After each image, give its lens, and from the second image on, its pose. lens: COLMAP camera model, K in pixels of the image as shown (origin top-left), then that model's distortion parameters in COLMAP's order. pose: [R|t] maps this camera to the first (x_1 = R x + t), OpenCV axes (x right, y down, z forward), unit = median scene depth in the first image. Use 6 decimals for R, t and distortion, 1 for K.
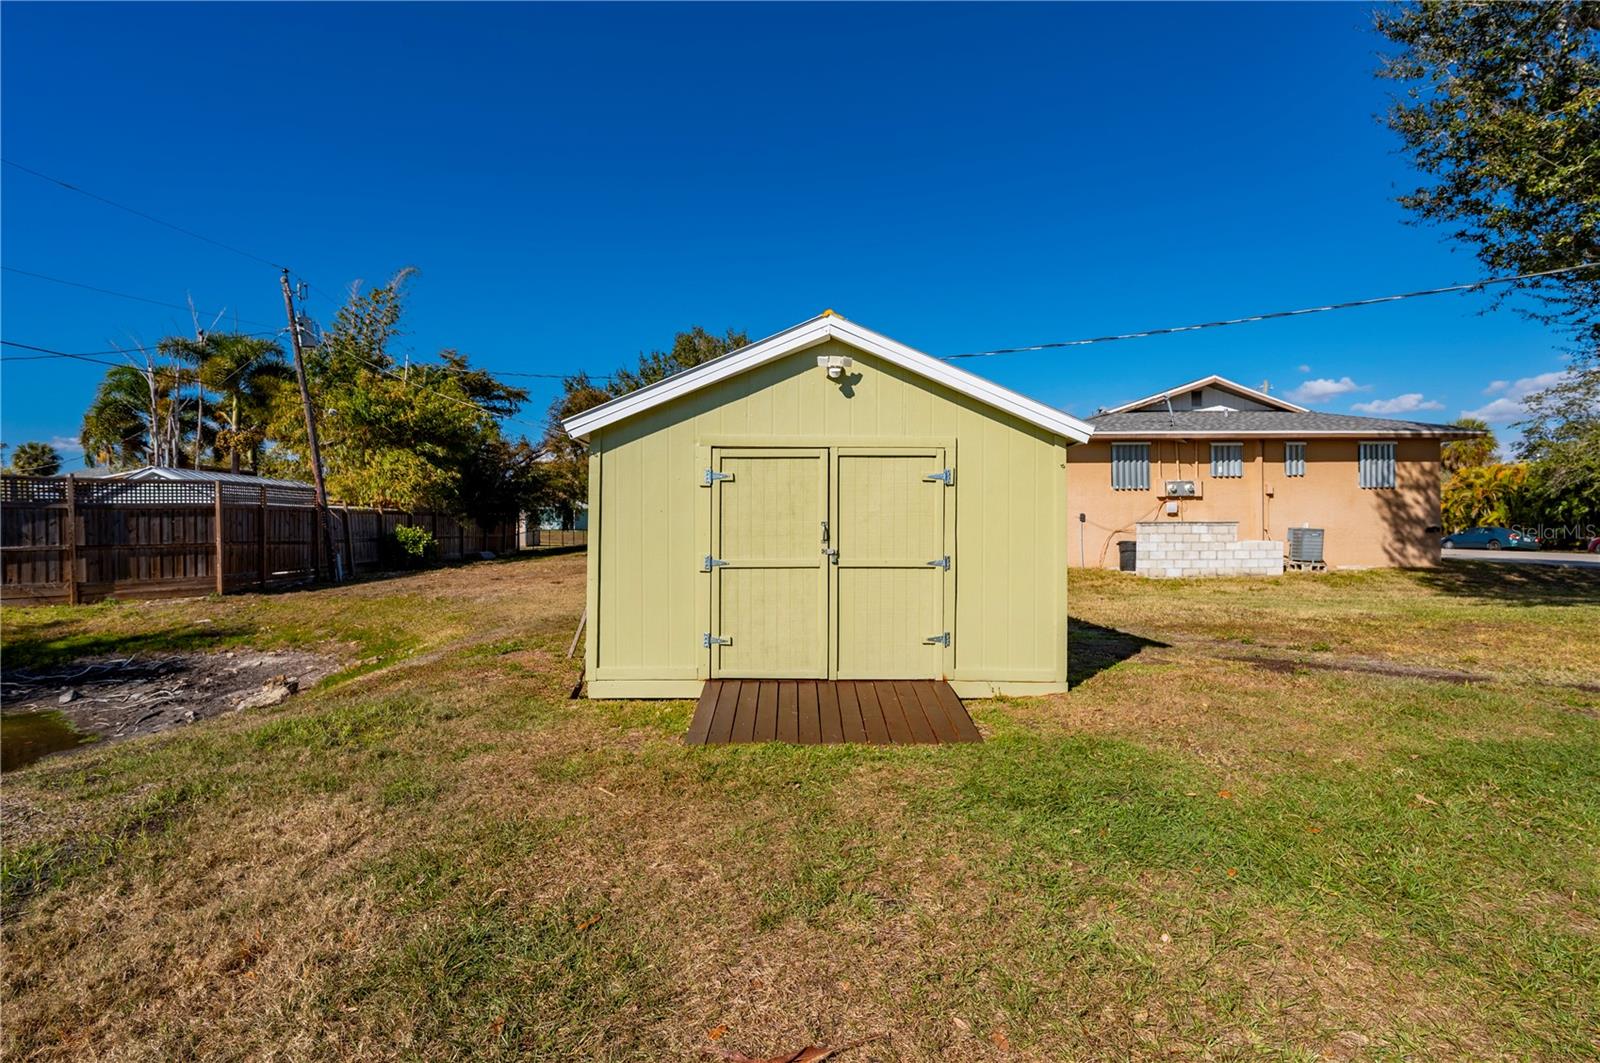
lens RADIAL K [[732.9, 0, 795.2], [0, 732.9, 529.7], [0, 0, 1]] dist [0.009909, -0.001949]
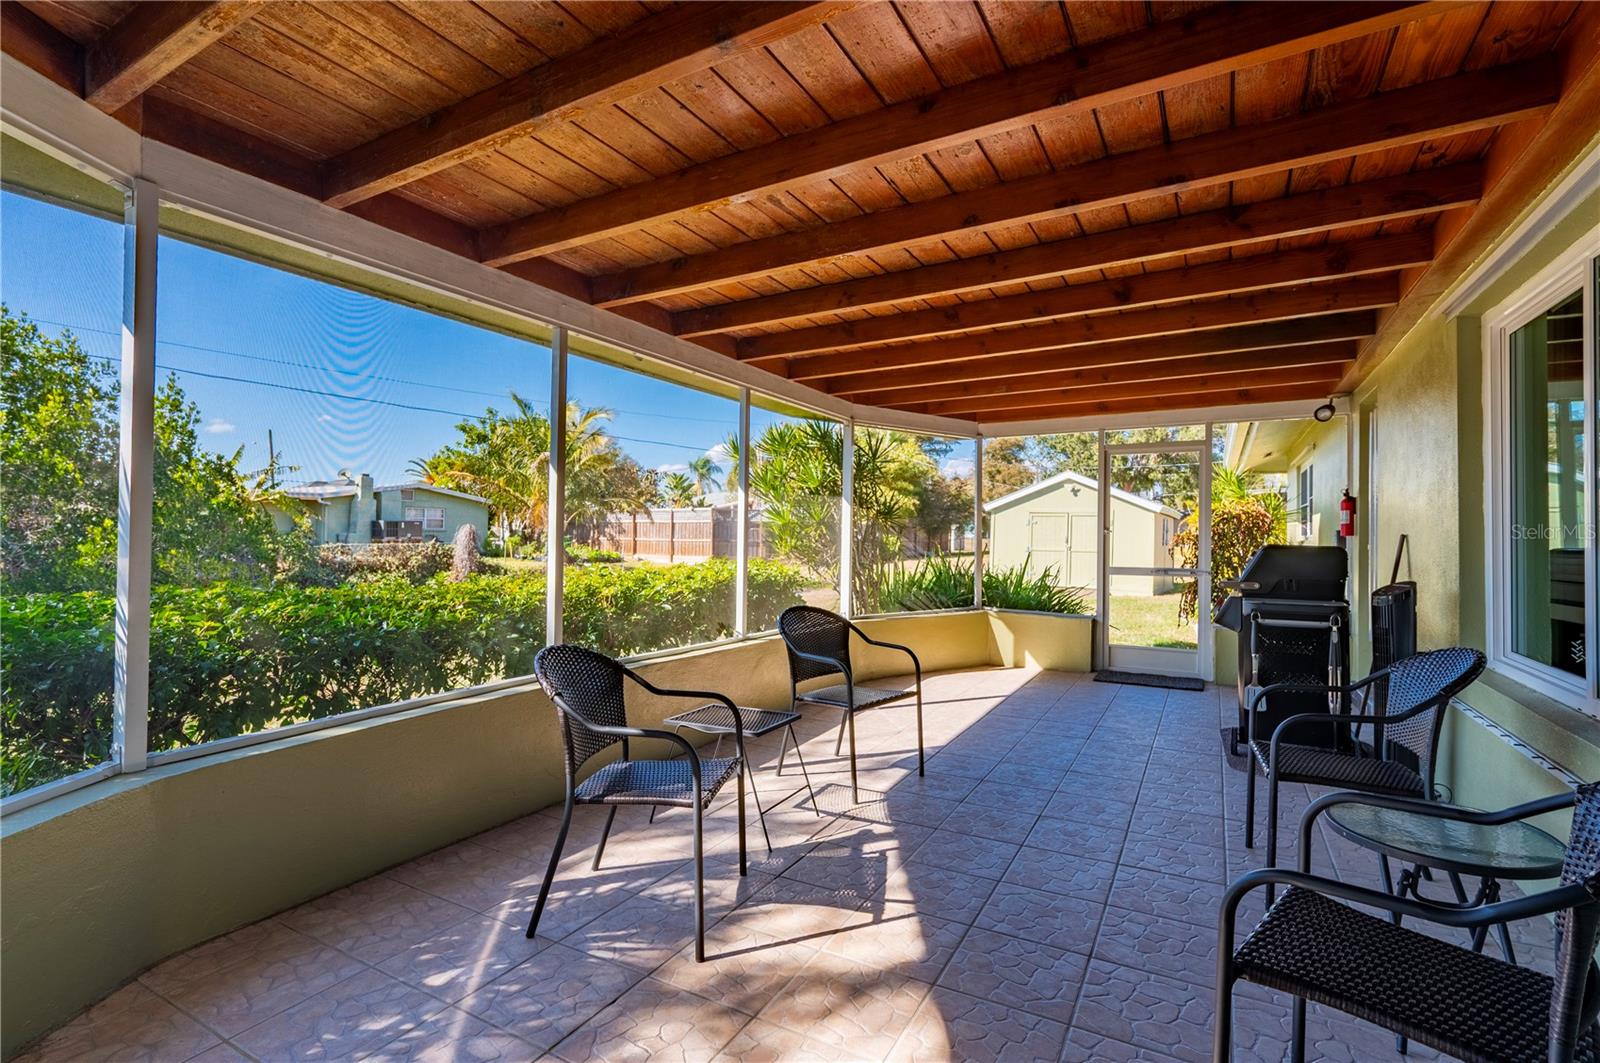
lens RADIAL K [[732.9, 0, 798.8], [0, 732.9, 528.9], [0, 0, 1]] dist [0.009909, -0.001949]
pose [[0.852681, 0.015504, -0.522203, 0.252362], [-0.022694, 0.999715, -0.007375, 0.001320], [0.521940, 0.018140, 0.852790, -0.812856]]
